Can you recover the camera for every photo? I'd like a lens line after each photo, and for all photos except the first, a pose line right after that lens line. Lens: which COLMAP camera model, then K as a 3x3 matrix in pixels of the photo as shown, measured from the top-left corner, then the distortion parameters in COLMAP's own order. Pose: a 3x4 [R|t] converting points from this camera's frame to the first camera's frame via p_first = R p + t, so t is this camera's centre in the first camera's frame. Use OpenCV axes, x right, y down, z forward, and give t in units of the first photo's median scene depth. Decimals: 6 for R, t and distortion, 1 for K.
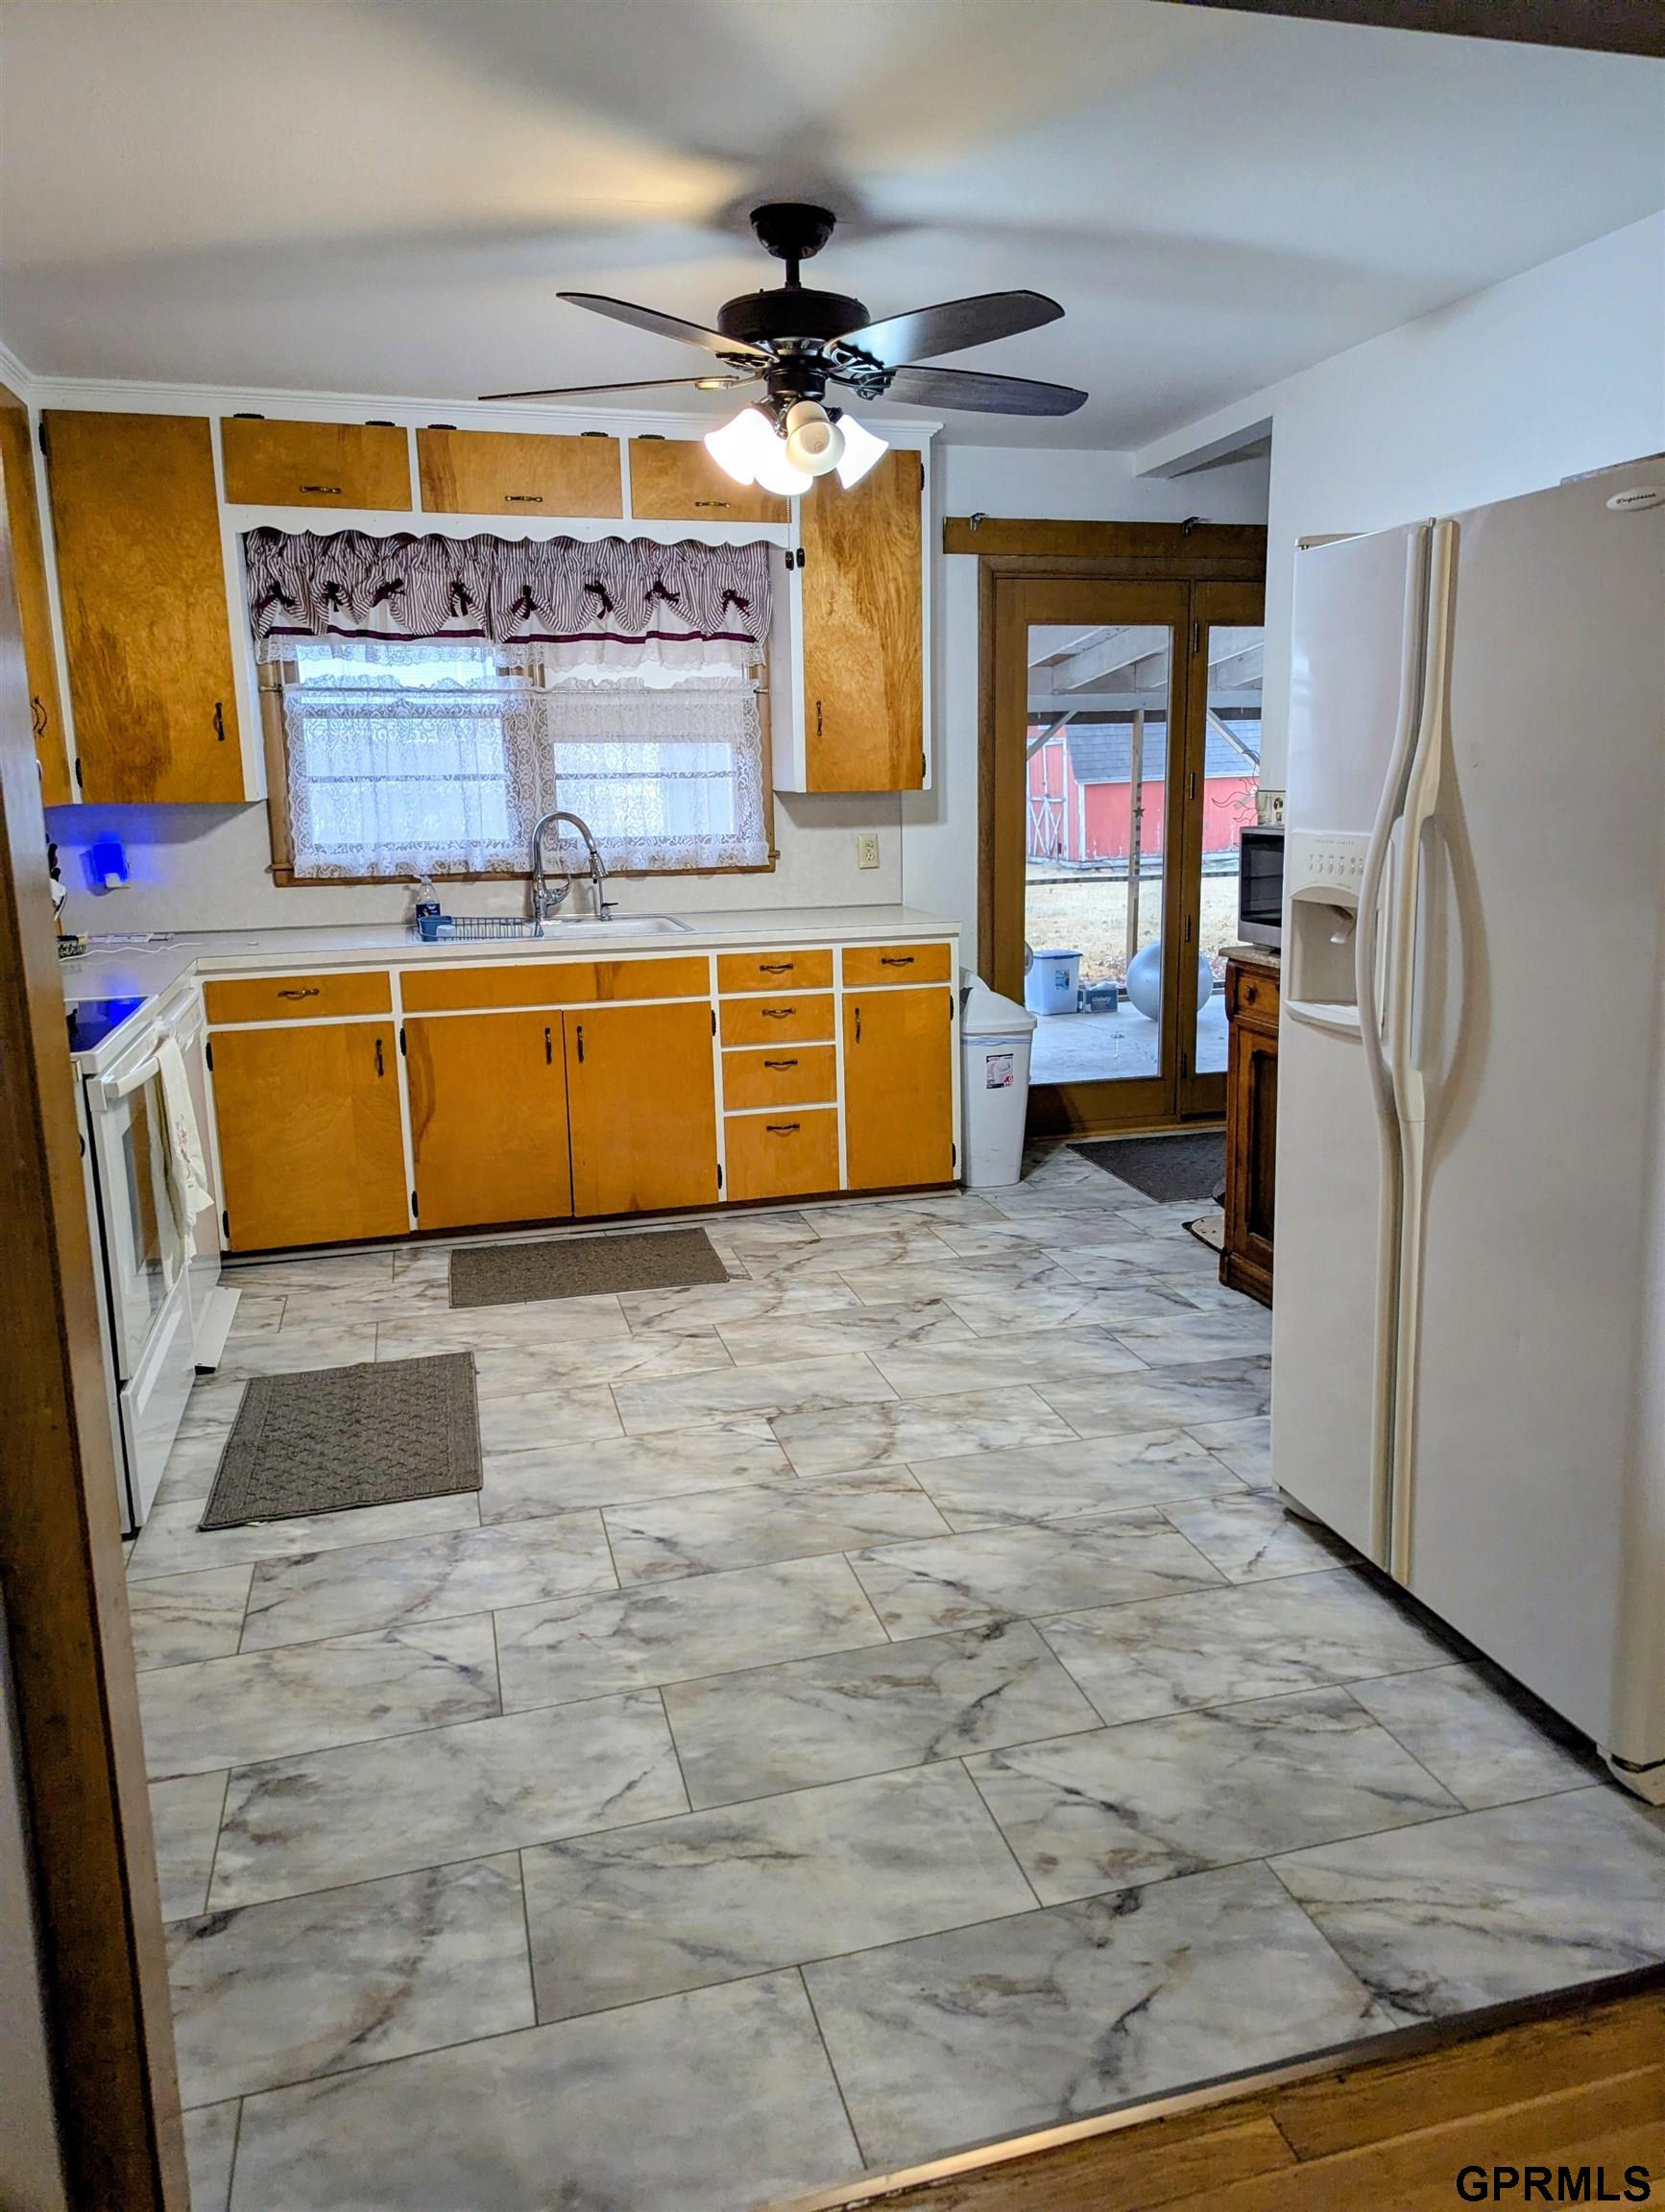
lens RADIAL K [[1545.1, 0, 862.2], [0, 1545.1, 1052.8], [0, 0, 1]] dist [0.071666, -0.078618]
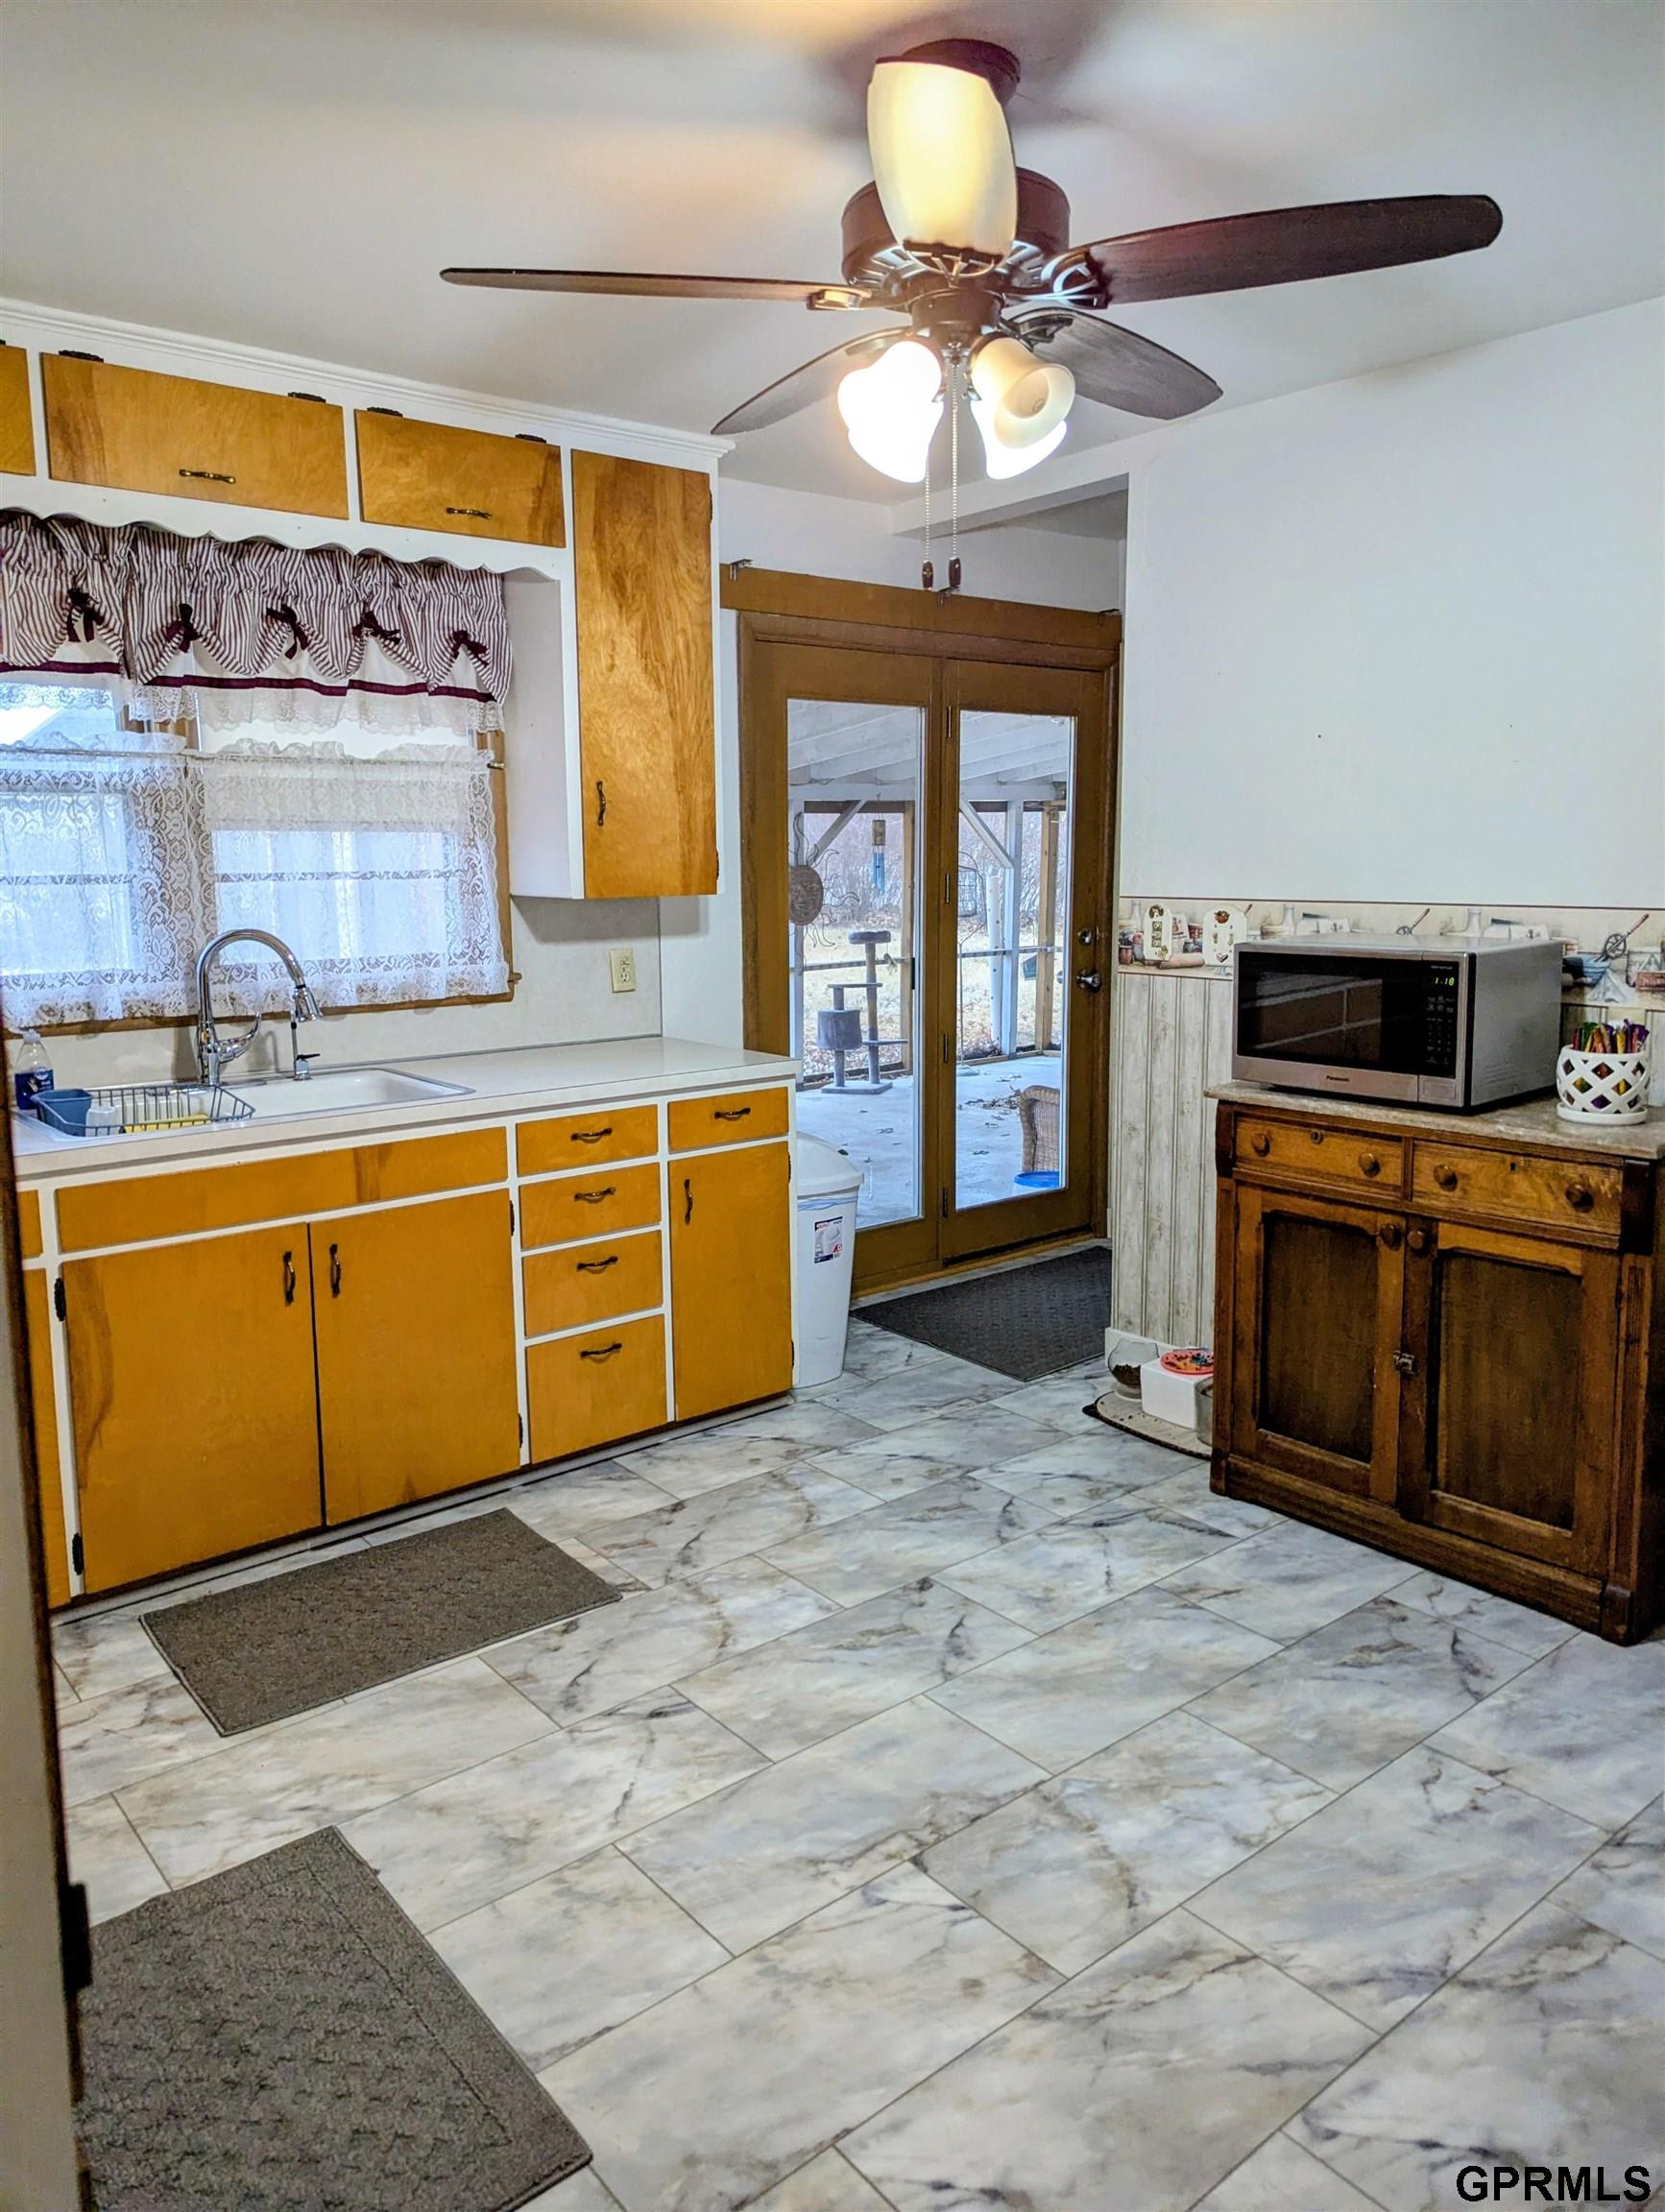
lens RADIAL K [[1544.8, 0, 829.7], [0, 1544.8, 1048.8], [0, 0, 1]] dist [0.073364, -0.069379]
pose [[0.917623, -0.043950, 0.395014, -0.252405], [0.066355, 0.996859, -0.043230, -0.059353], [-0.391873, 0.065880, 0.917657, 0.285598]]
